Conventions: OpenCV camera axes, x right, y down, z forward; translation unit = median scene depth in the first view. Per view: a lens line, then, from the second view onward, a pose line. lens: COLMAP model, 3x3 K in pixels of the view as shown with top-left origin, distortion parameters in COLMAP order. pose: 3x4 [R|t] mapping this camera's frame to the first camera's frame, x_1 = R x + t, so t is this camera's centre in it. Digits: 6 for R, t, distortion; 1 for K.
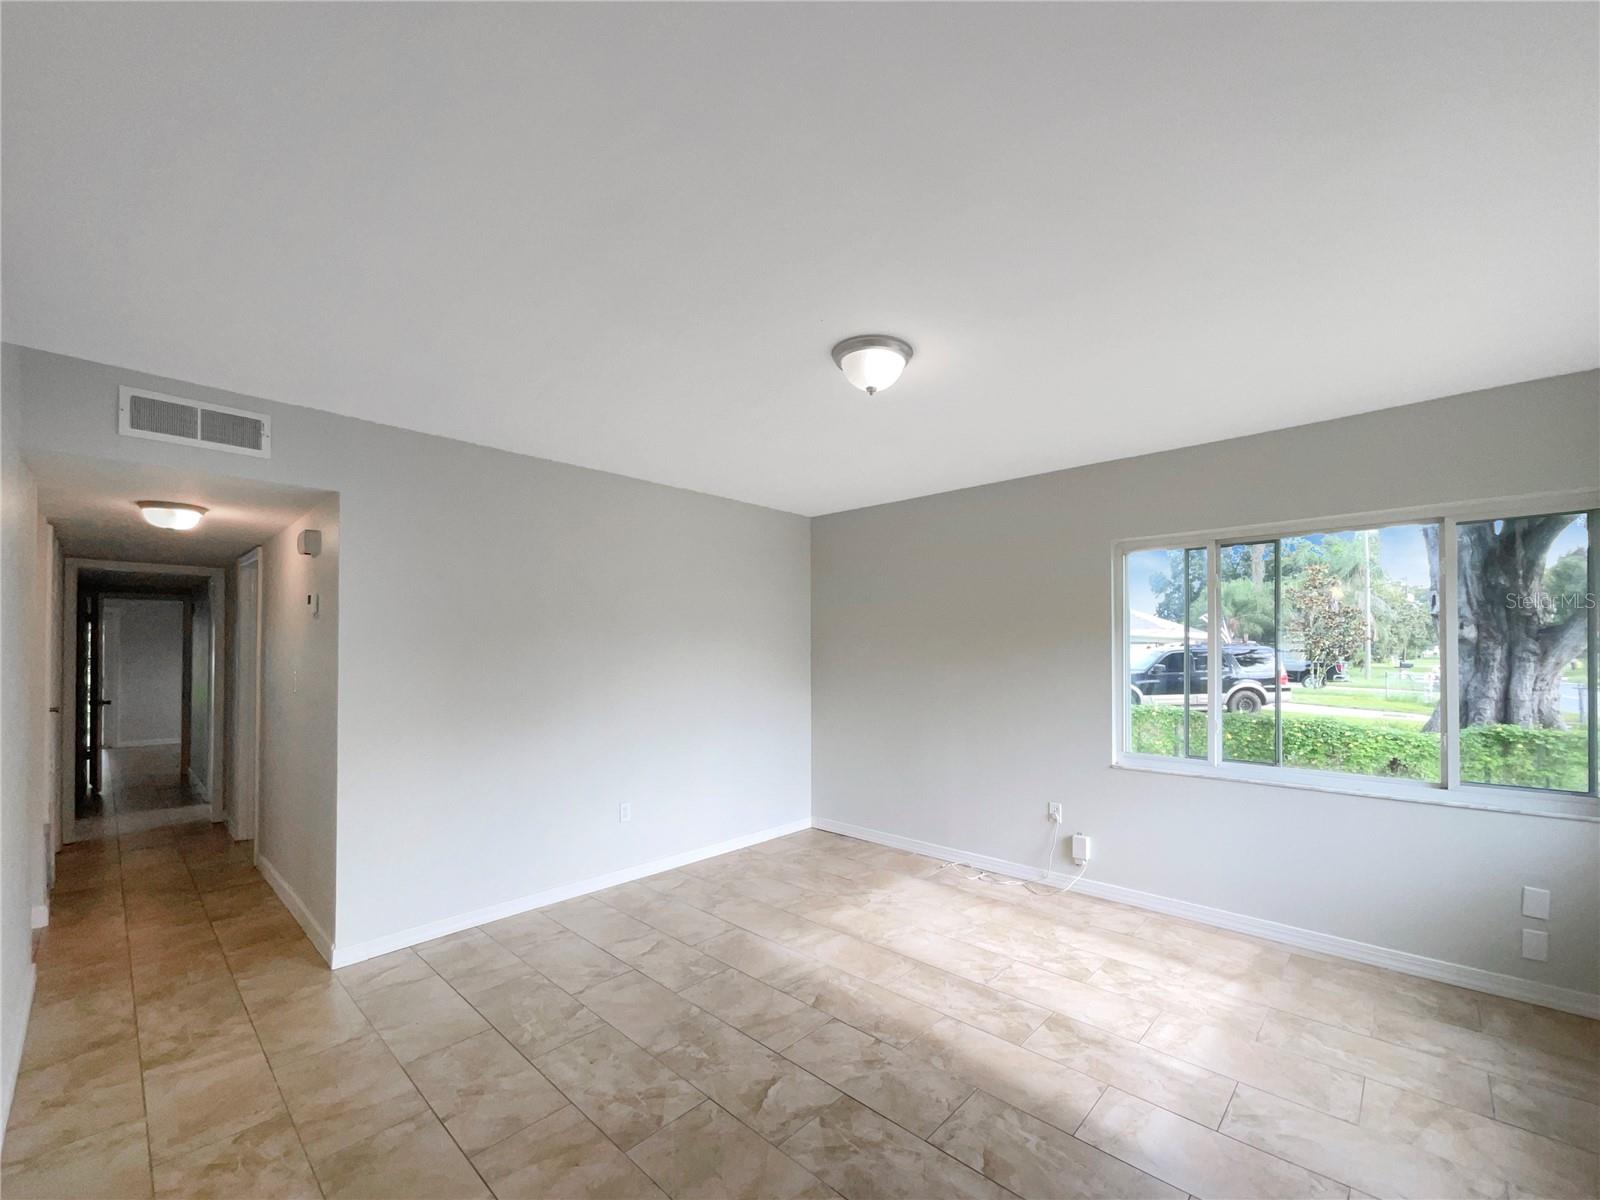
lens RADIAL K [[660.4, 0, 801.4], [0, 660.4, 648.9], [0, 0, 1]] dist [-0.000089, 0.000857]
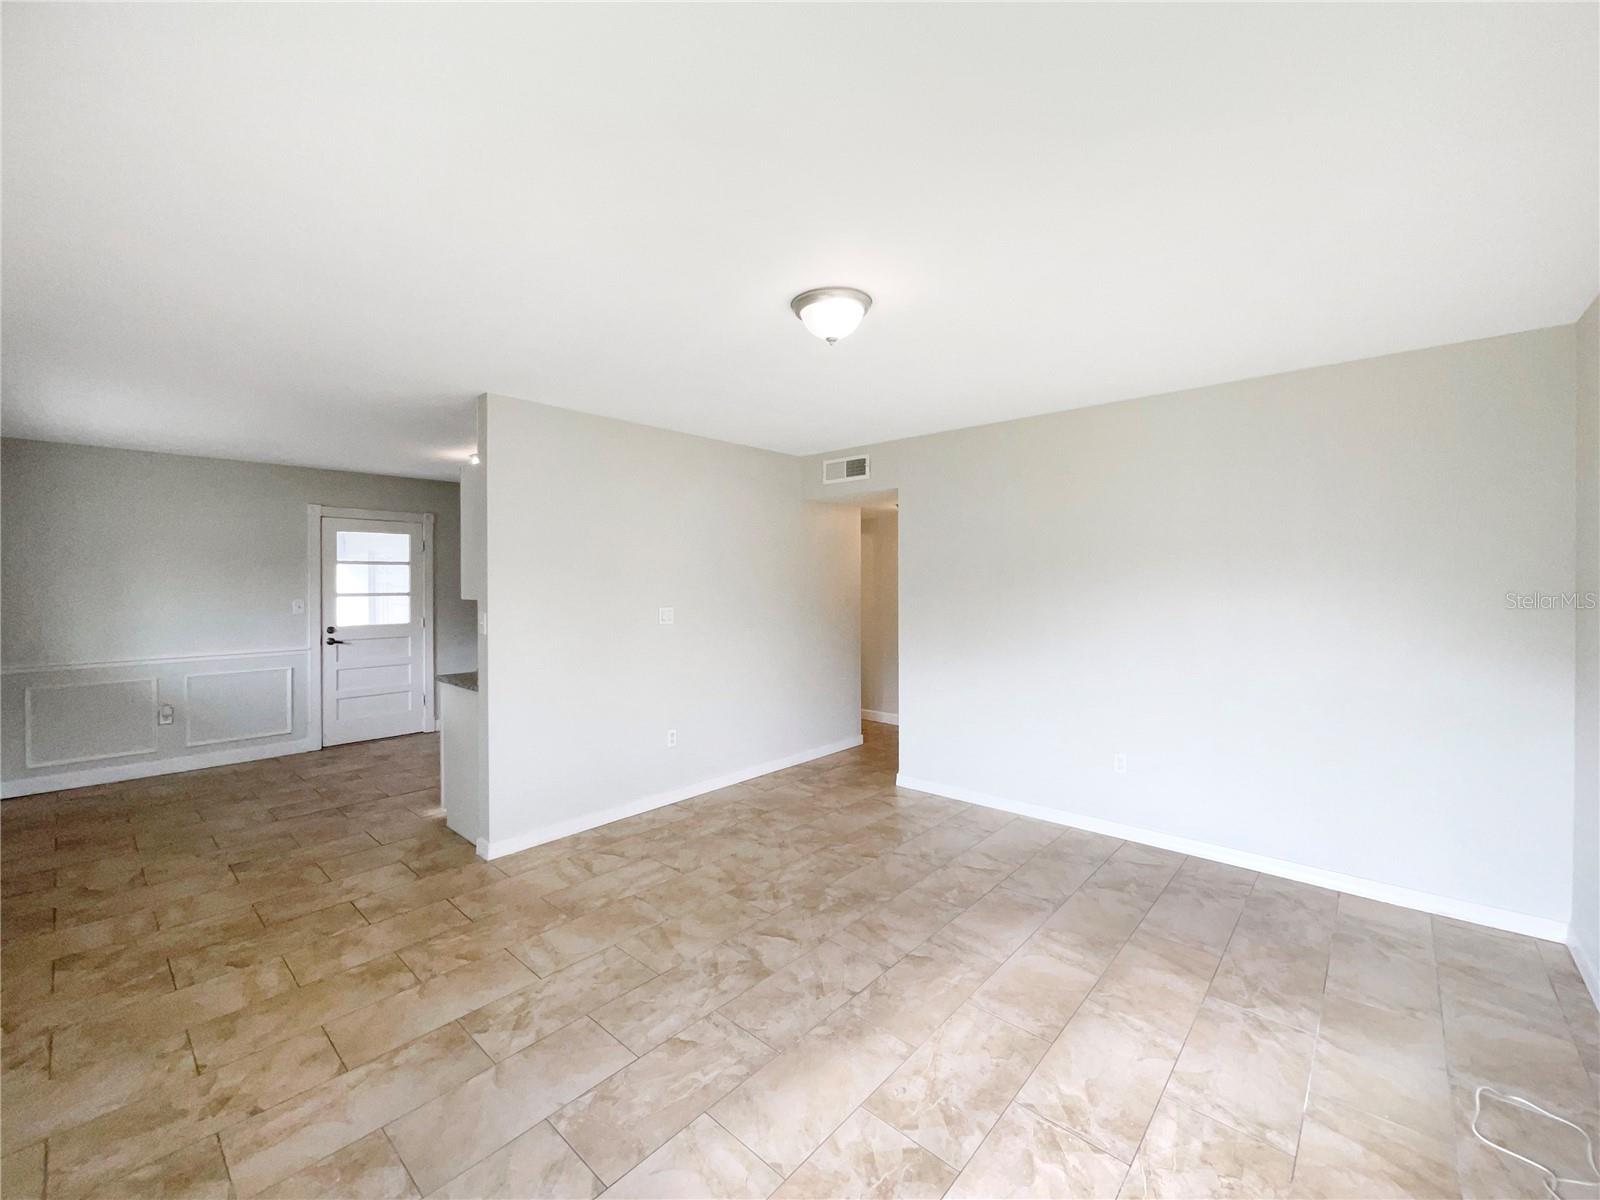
lens RADIAL K [[653.0, 0, 800.0], [0, 653.0, 600.0], [0, 0, 1]] dist [-0.000138, 0.000319]
pose [[0.026164, 0.032111, -0.999142, 0.897043], [0.010489, 0.999420, 0.032395, -0.024246], [0.999603, -0.011328, 0.025812, 0.751392]]
